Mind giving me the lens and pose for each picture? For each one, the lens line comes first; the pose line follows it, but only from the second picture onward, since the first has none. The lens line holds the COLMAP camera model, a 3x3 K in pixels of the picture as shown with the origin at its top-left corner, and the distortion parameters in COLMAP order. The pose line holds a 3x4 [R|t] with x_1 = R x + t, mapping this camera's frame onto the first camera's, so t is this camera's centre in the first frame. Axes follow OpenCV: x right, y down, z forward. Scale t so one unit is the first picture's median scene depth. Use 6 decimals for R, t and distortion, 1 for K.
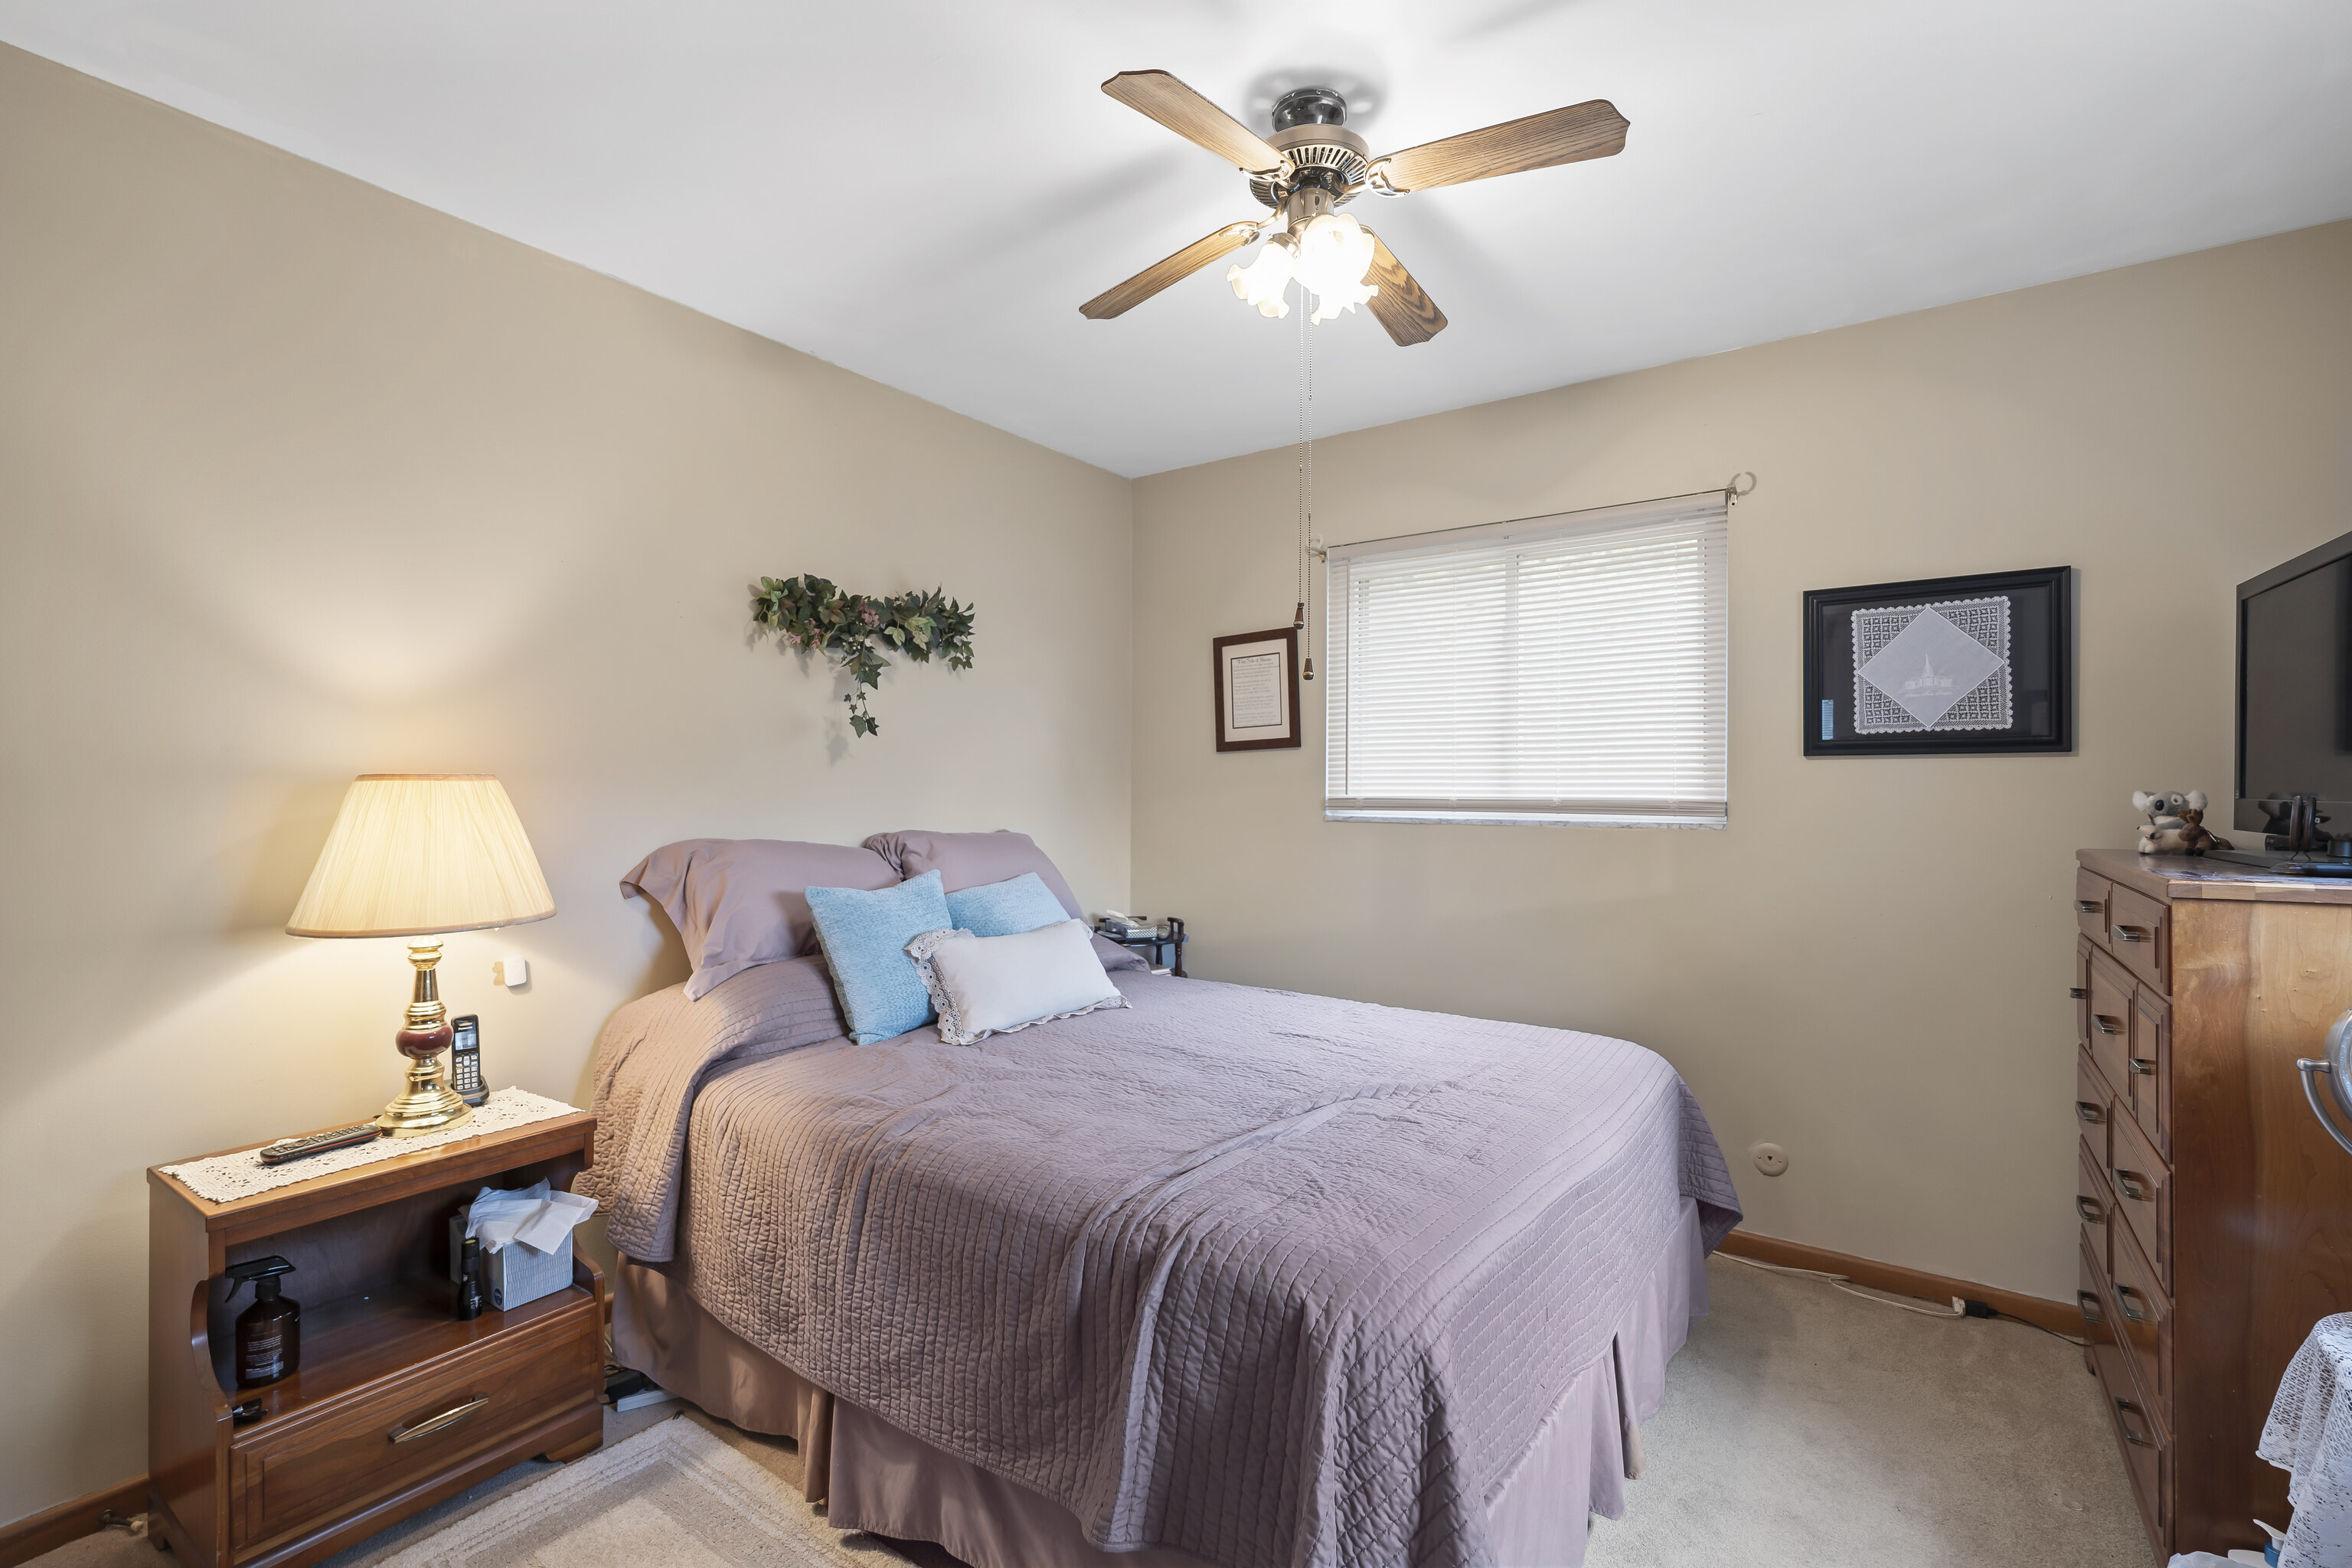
lens RADIAL K [[1052.8, 0, 1182.5], [0, 1052.8, 784.6], [0, 0, 1]] dist [-0.006796, 0.001117]
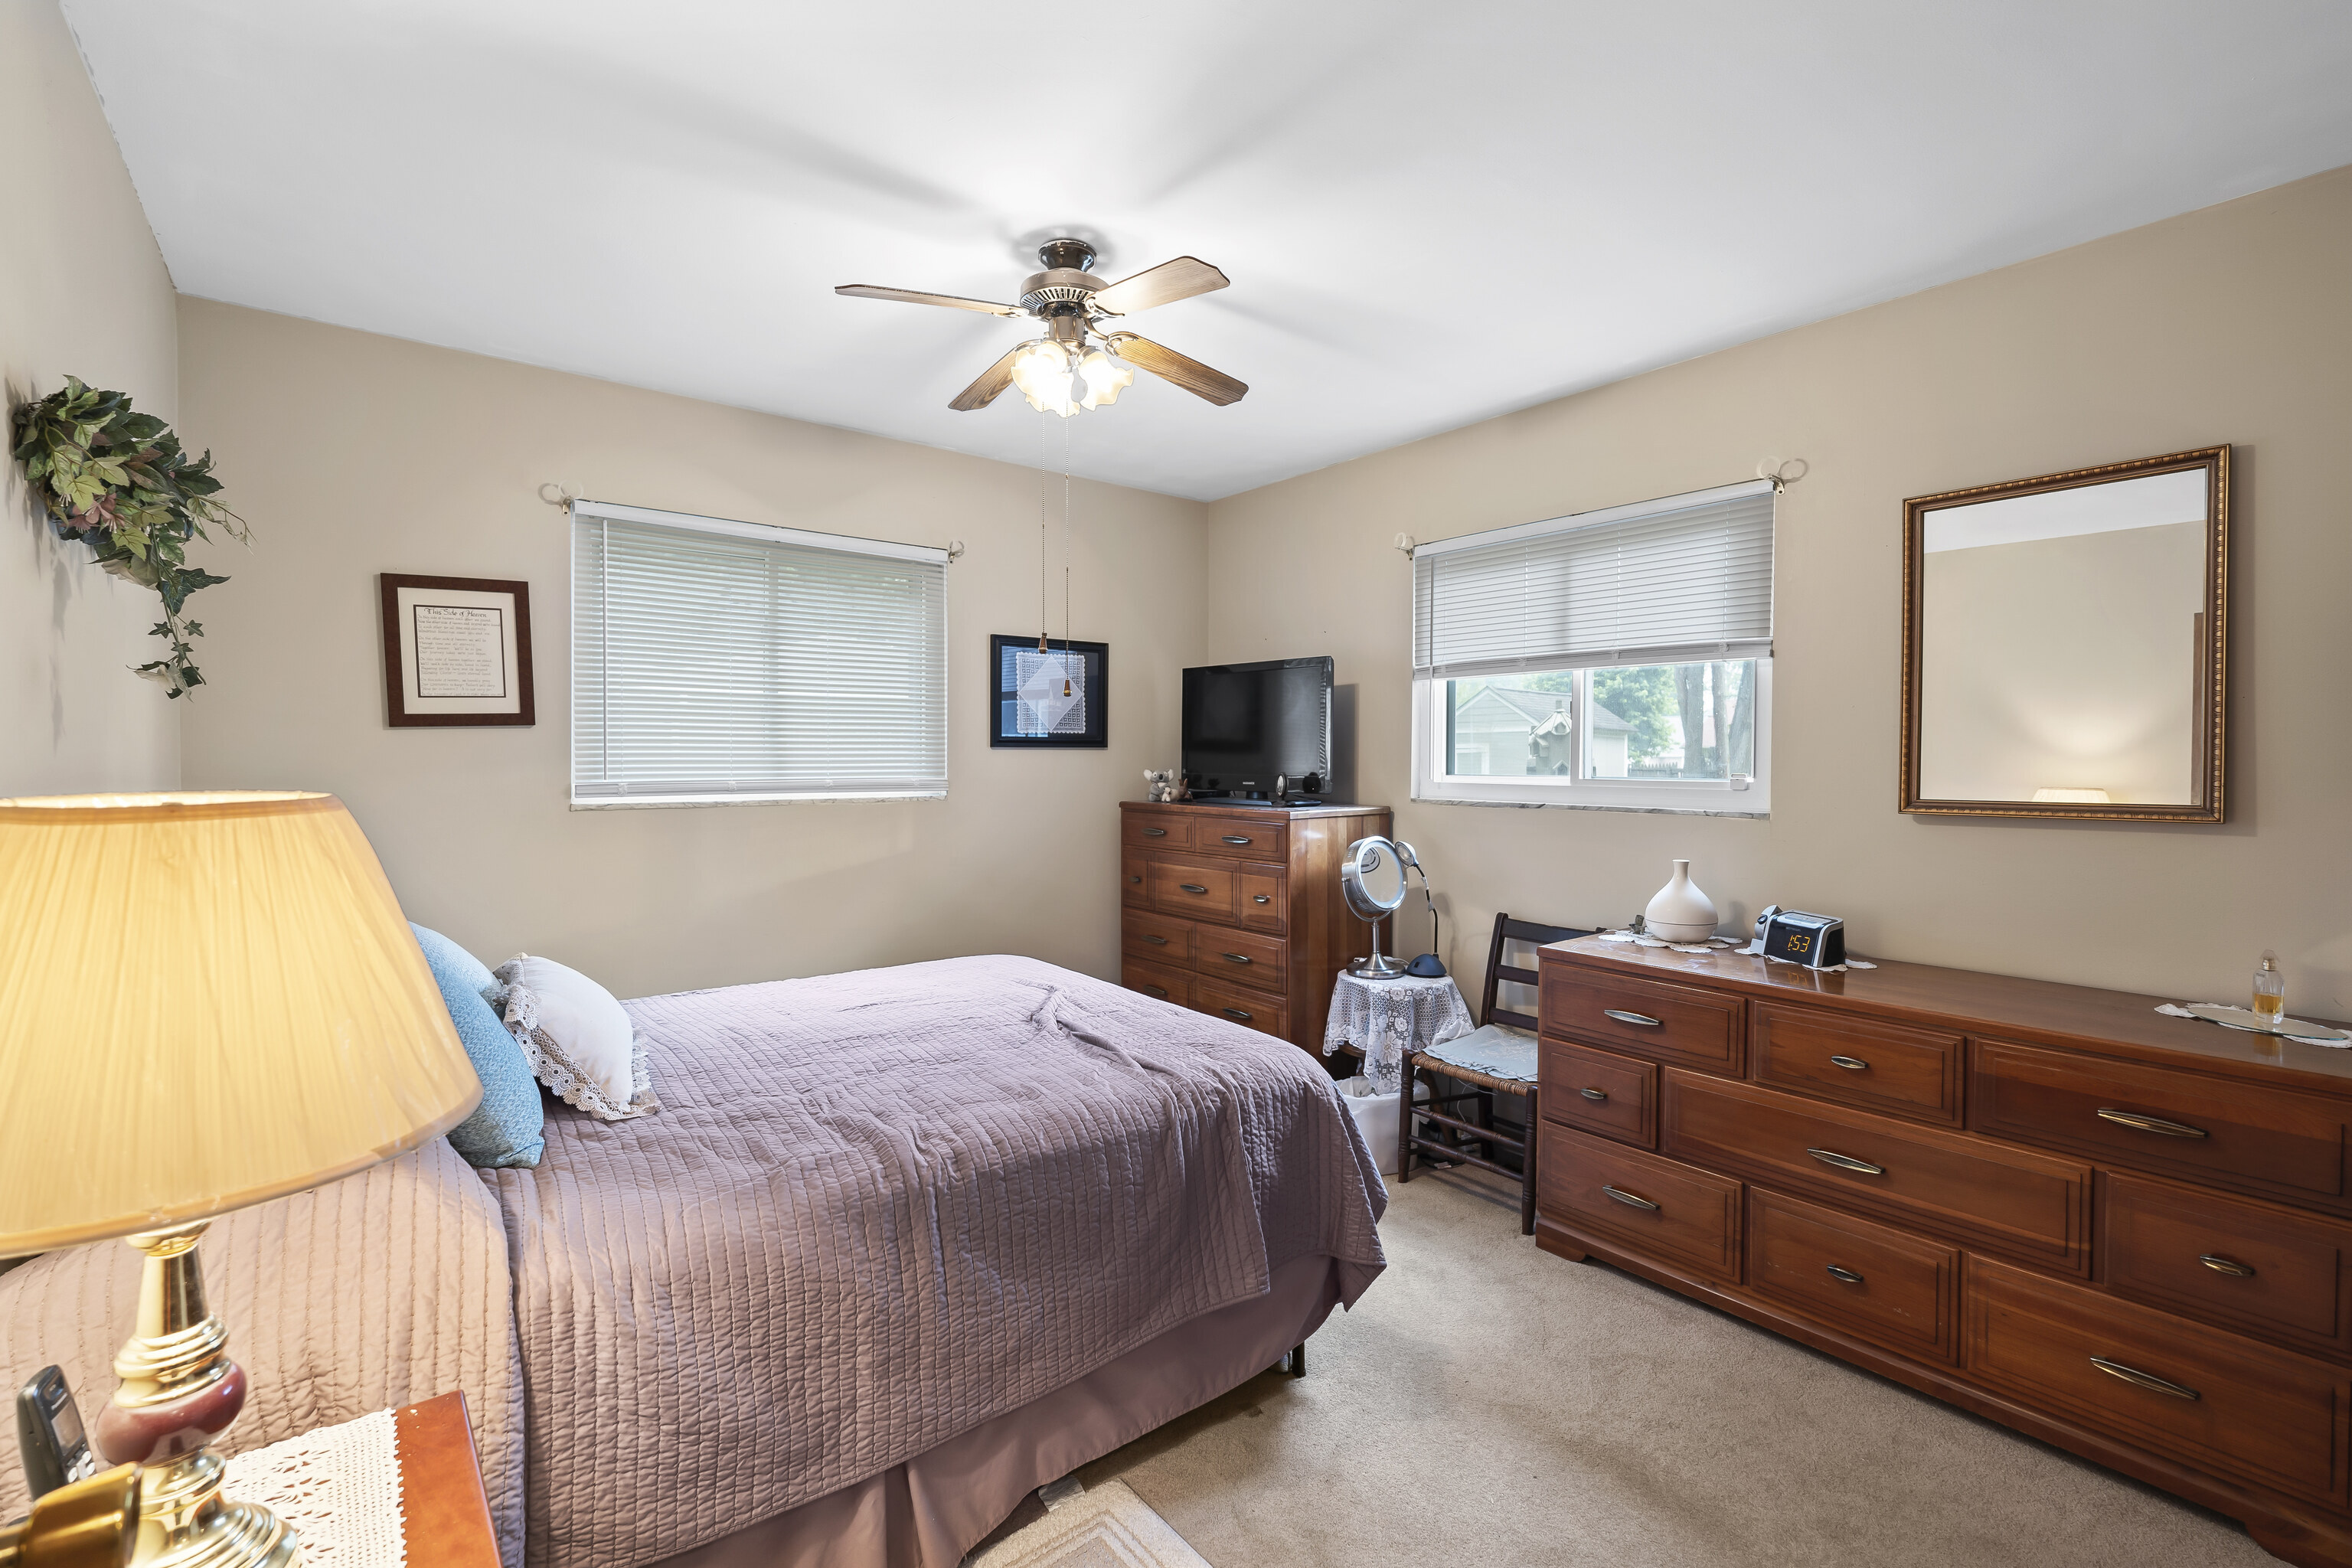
lens RADIAL K [[1052.8, 0, 1190.7], [0, 1052.8, 766.0], [0, 0, 1]] dist [-0.006796, 0.001117]
pose [[0.255377, -0.011241, 0.966776, -0.750184], [-0.004304, 0.999909, 0.012763, -0.020748], [-0.966832, -0.007421, 0.255306, 0.356674]]
